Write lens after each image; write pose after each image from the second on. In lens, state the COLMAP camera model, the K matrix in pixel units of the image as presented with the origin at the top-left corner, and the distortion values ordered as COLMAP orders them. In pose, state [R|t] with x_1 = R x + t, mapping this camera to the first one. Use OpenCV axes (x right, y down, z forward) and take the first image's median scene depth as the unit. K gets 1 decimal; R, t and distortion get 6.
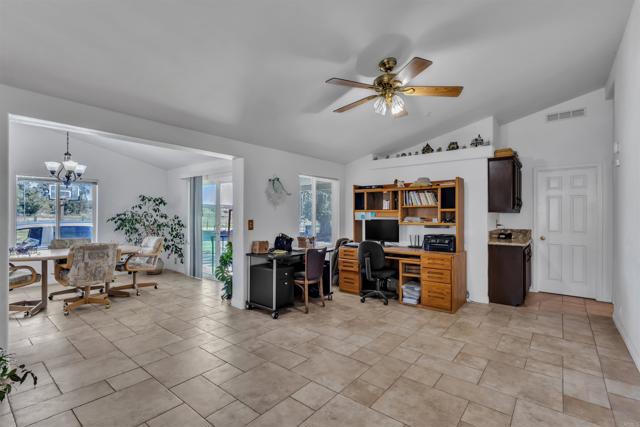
lens RADIAL K [[297.5, 0, 316.2], [0, 297.5, 215.3], [0, 0, 1]] dist [0.002356, 0.000574]
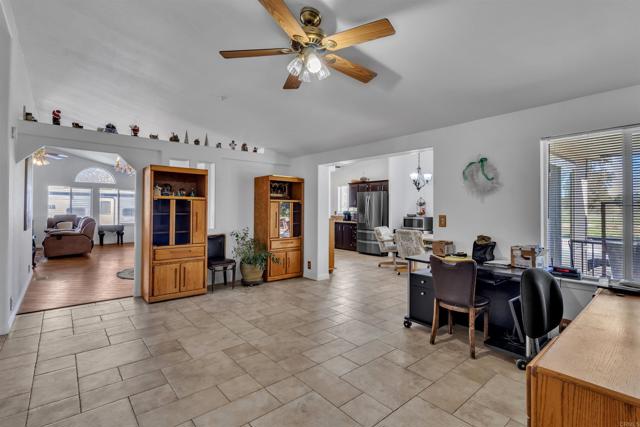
lens RADIAL K [[297.5, 0, 323.1], [0, 297.5, 209.3], [0, 0, 1]] dist [0.002356, 0.000574]
pose [[-0.164868, -0.005506, -0.986300, 1.250038], [-0.004484, 0.999978, -0.004833, 0.006110], [0.986305, 0.003626, -0.164890, 1.449769]]
